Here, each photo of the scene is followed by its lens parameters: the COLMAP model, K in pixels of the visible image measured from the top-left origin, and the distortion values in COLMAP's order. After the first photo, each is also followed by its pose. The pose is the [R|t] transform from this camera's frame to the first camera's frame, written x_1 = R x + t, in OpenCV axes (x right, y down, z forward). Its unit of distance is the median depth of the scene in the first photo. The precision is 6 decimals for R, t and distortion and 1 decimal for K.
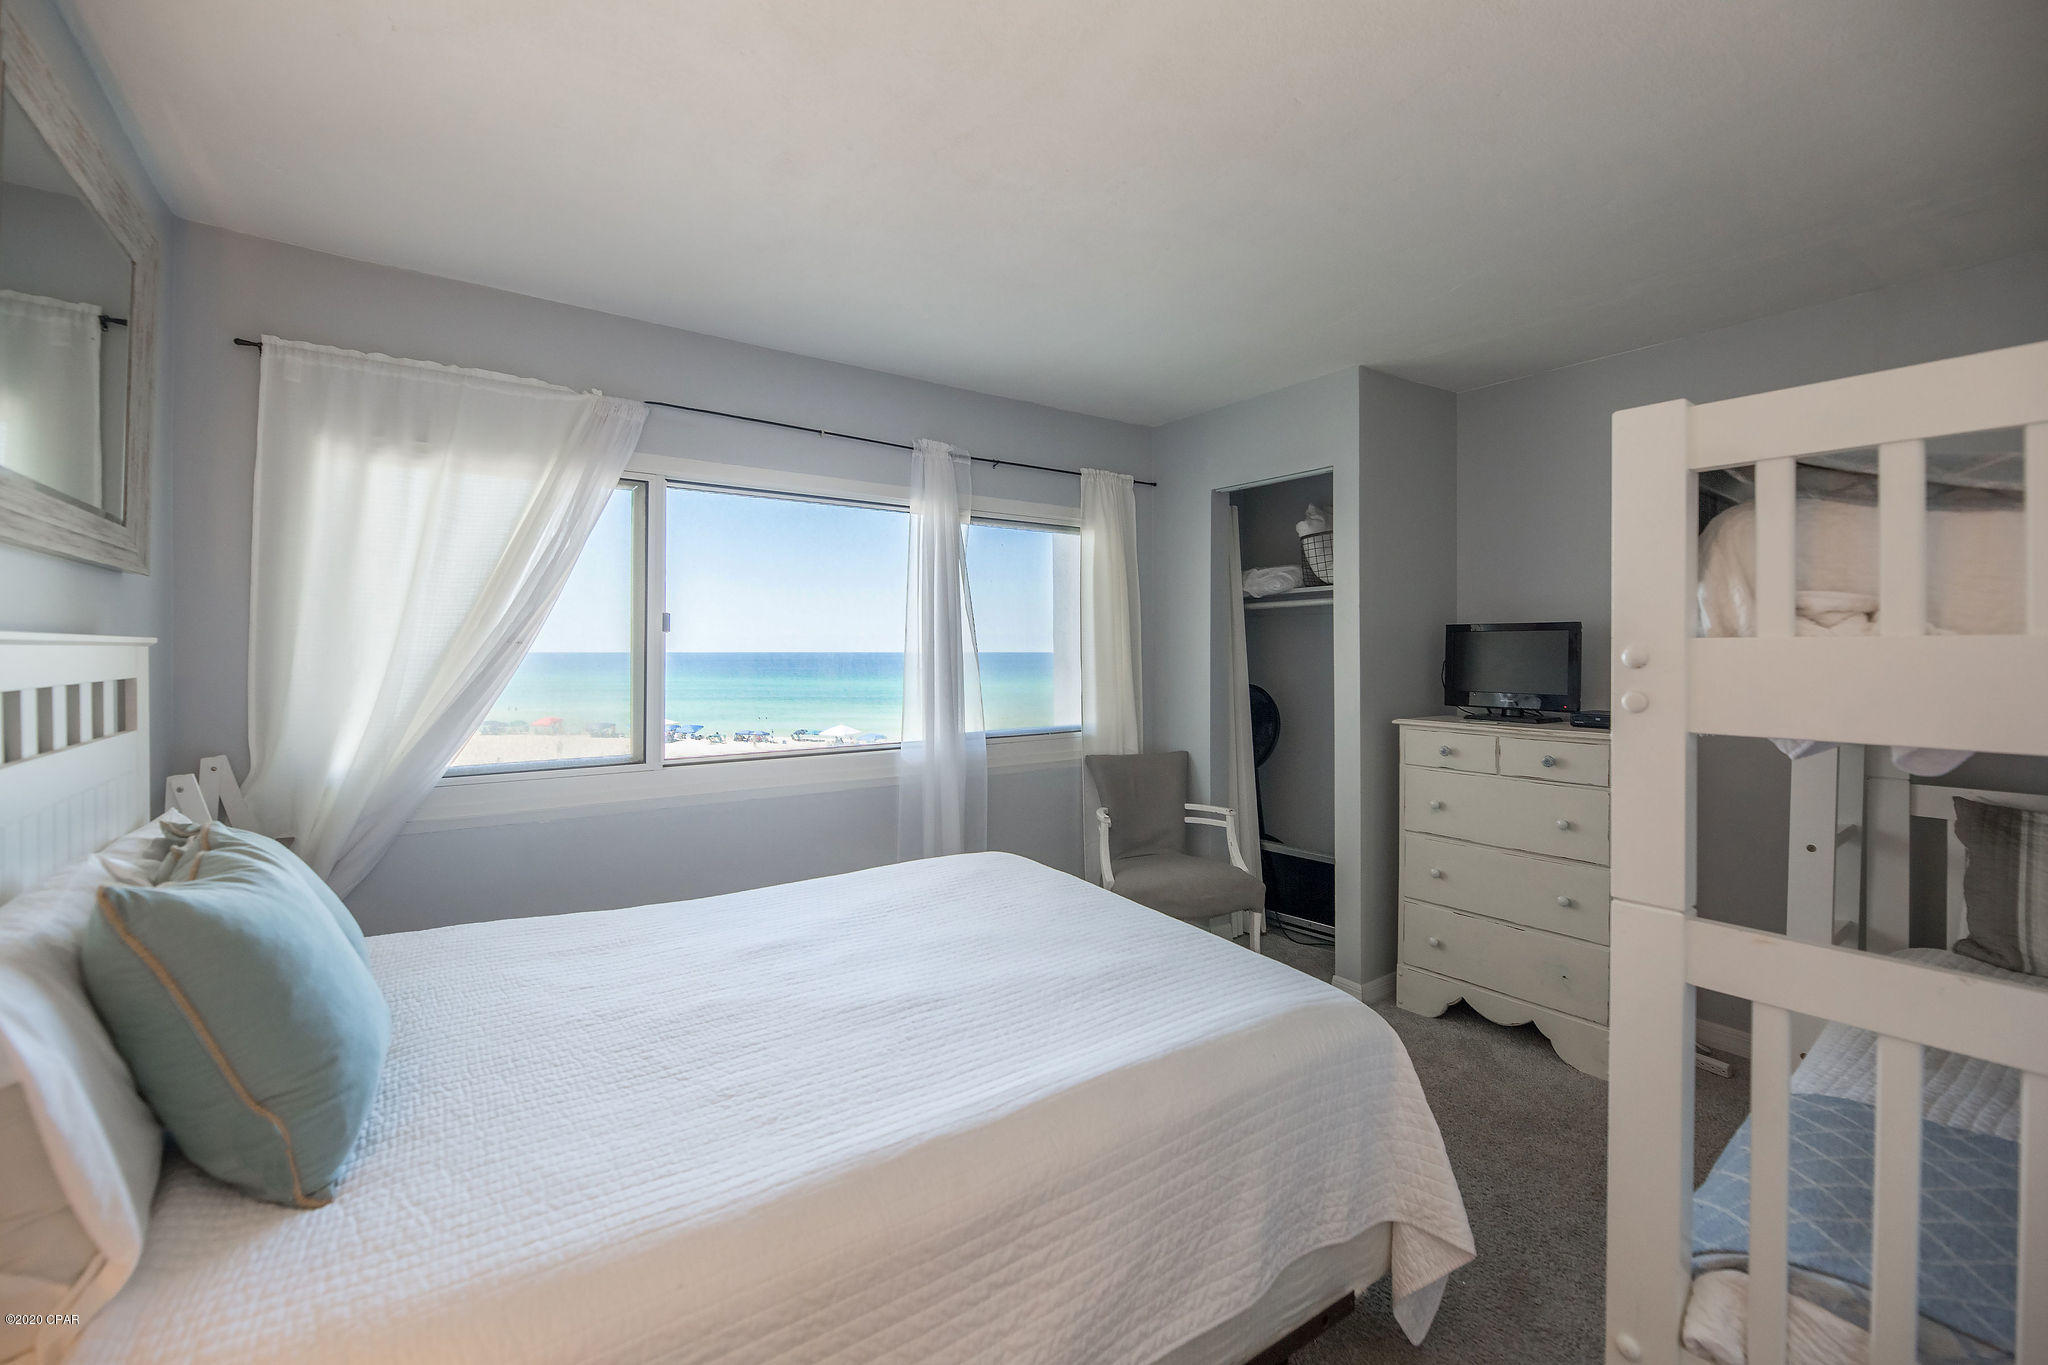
lens RADIAL K [[843.5, 0, 1003.0], [0, 843.5, 660.1], [0, 0, 1]] dist [-0.000947, -0.004298]
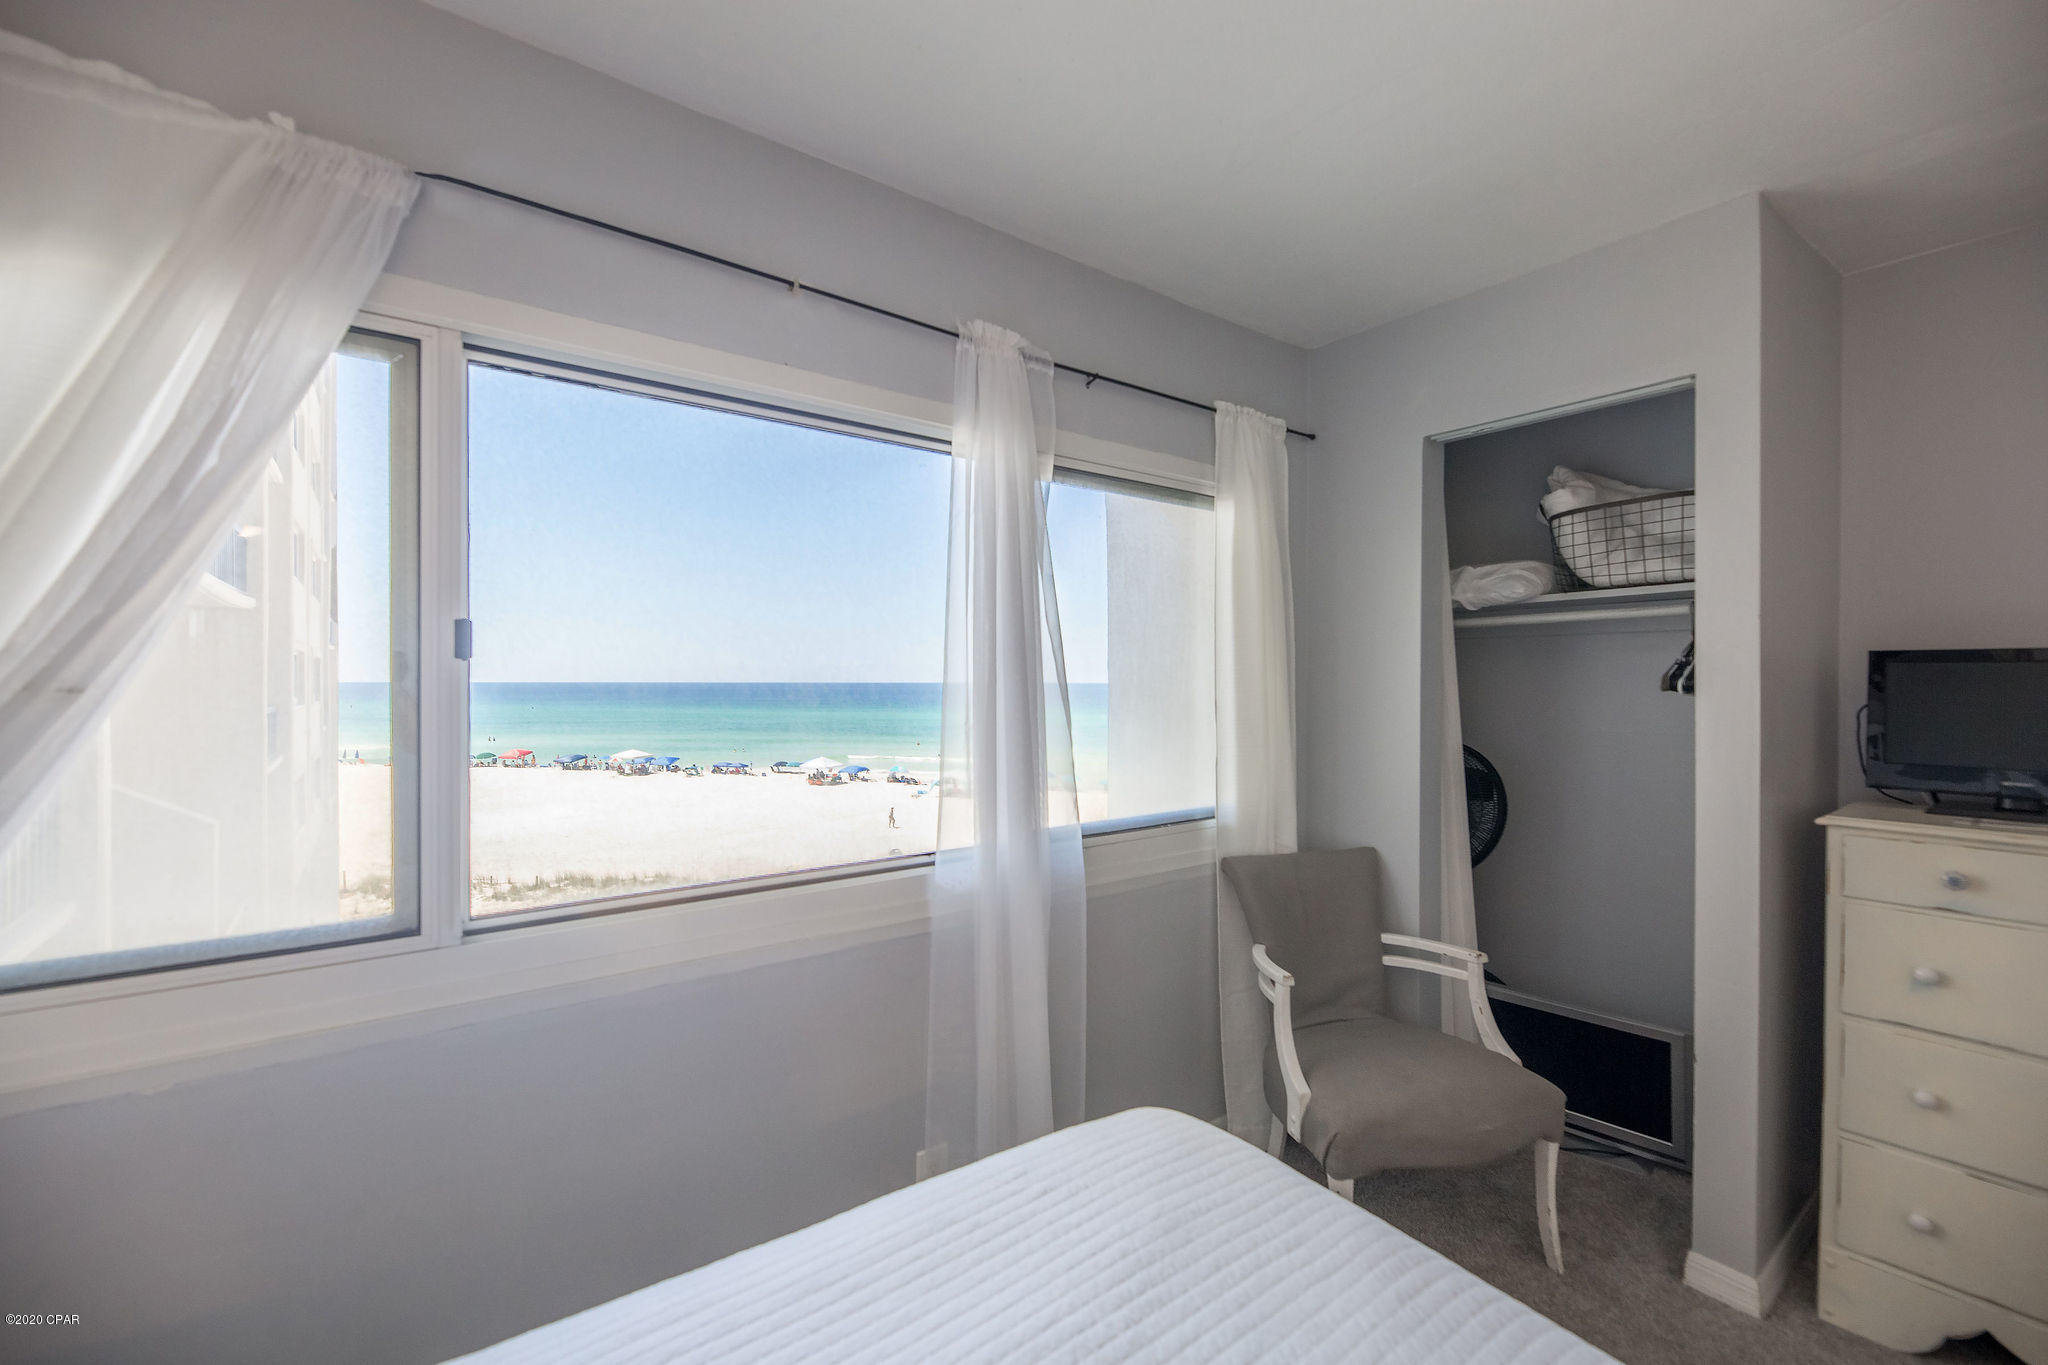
lens RADIAL K [[837.7, 0, 1030.8], [0, 837.7, 694.4], [0, 0, 1]] dist [-0.000307, -0.000445]
pose [[0.998500, -0.000552, 0.054750, -0.084543], [0.000288, 0.999988, 0.004842, -0.013044], [-0.054752, -0.004819, 0.998488, 0.410330]]
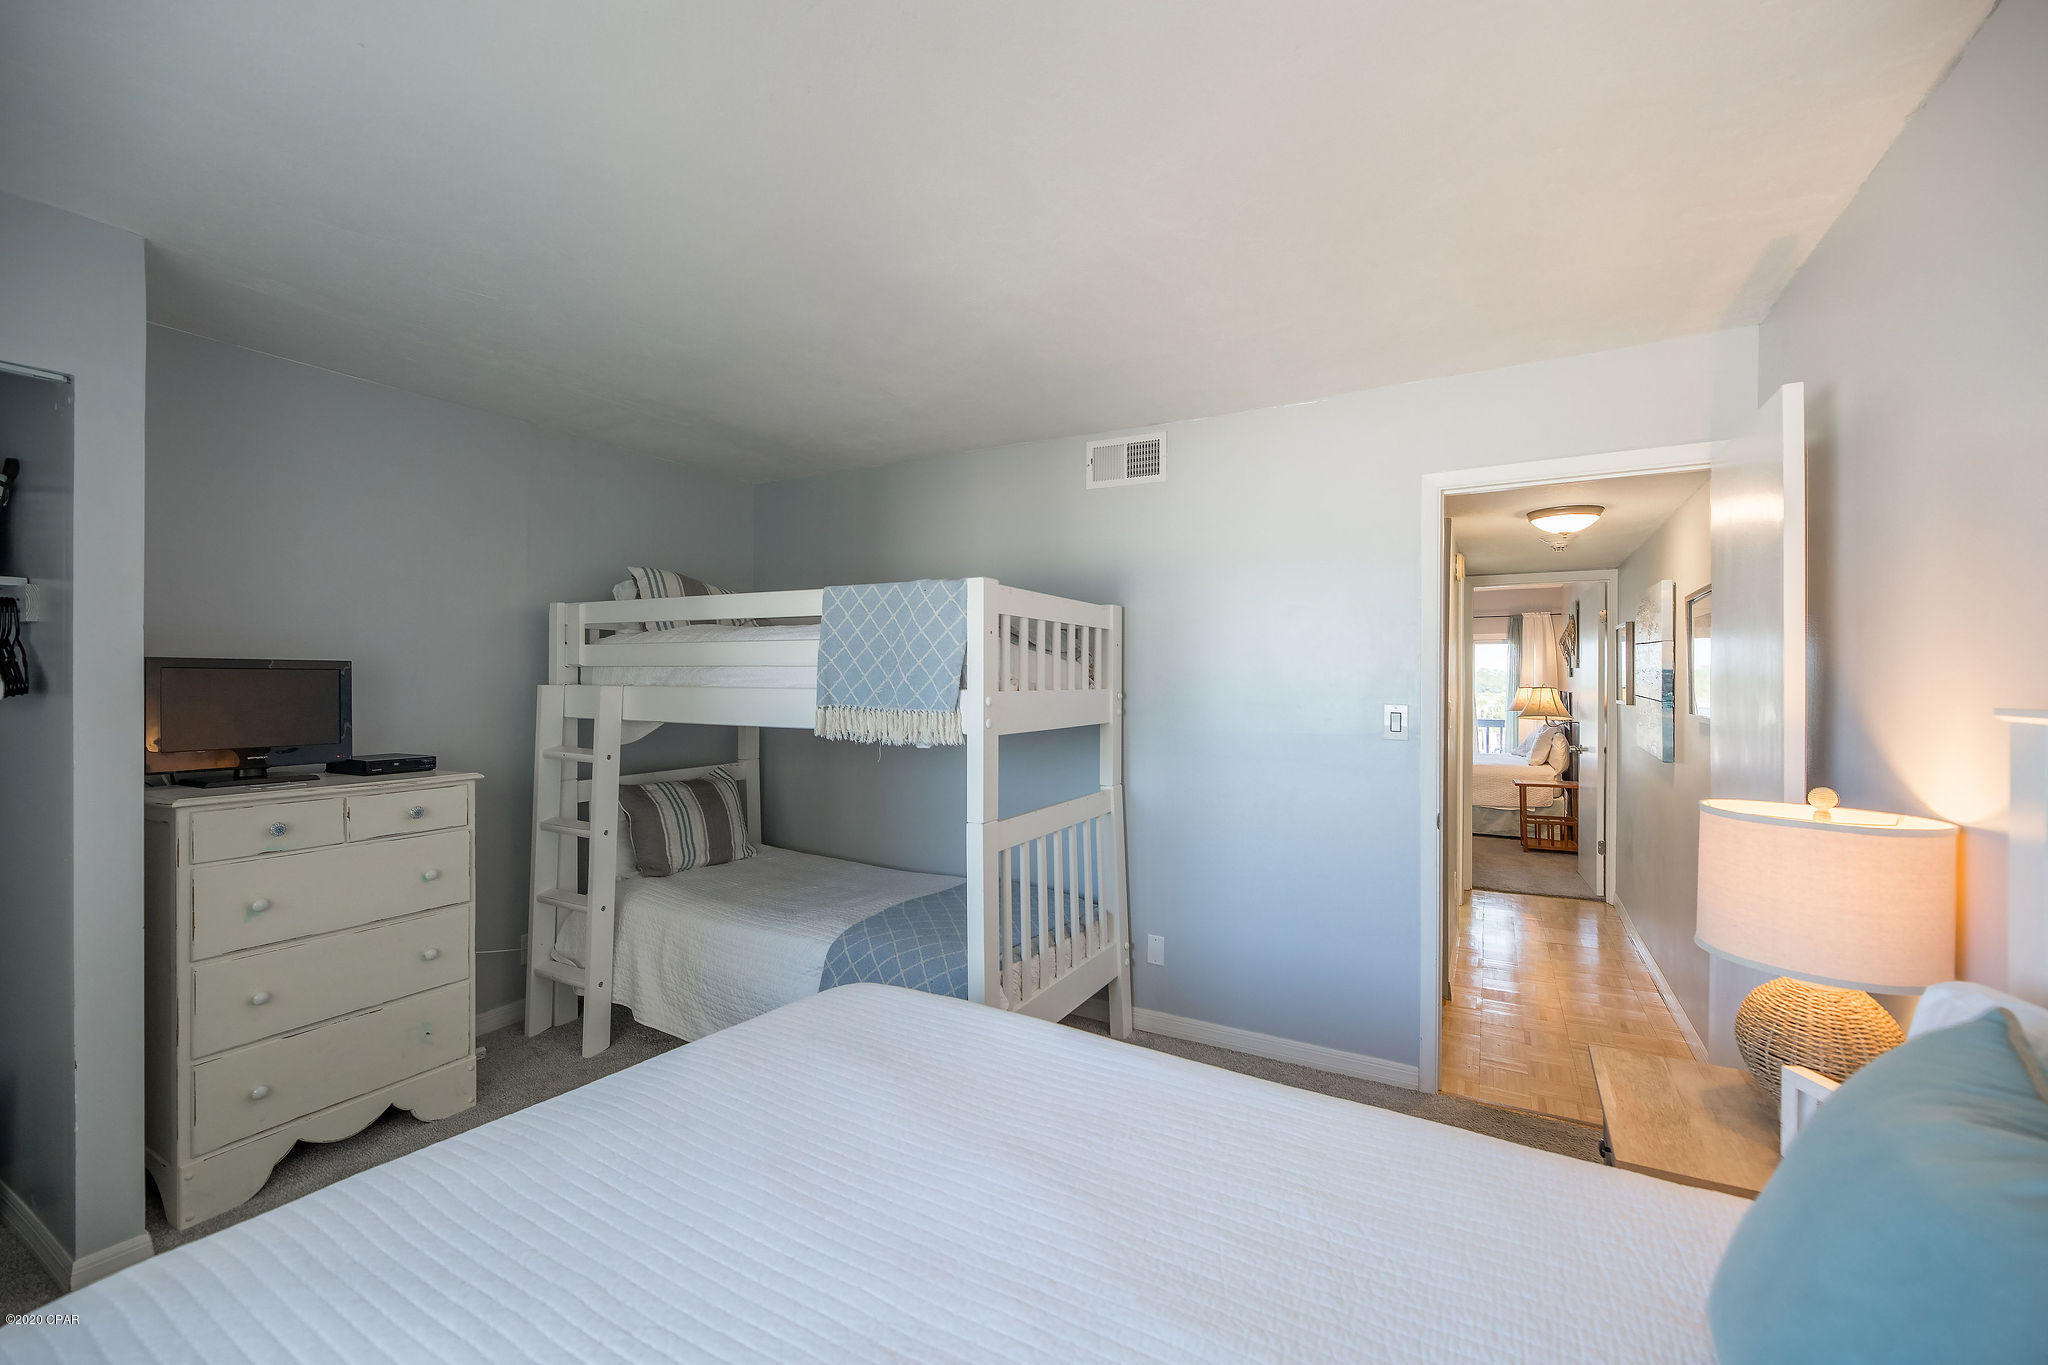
lens RADIAL K [[833.3, 0, 1024.8], [0, 833.3, 674.2], [0, 0, 1]] dist [-0.002349, -0.000800]
pose [[-0.453759, -0.000580, 0.891124, -0.367542], [-0.000473, 1.000000, 0.000409, -0.026472], [-0.891124, -0.000236, -0.453759, 0.617165]]
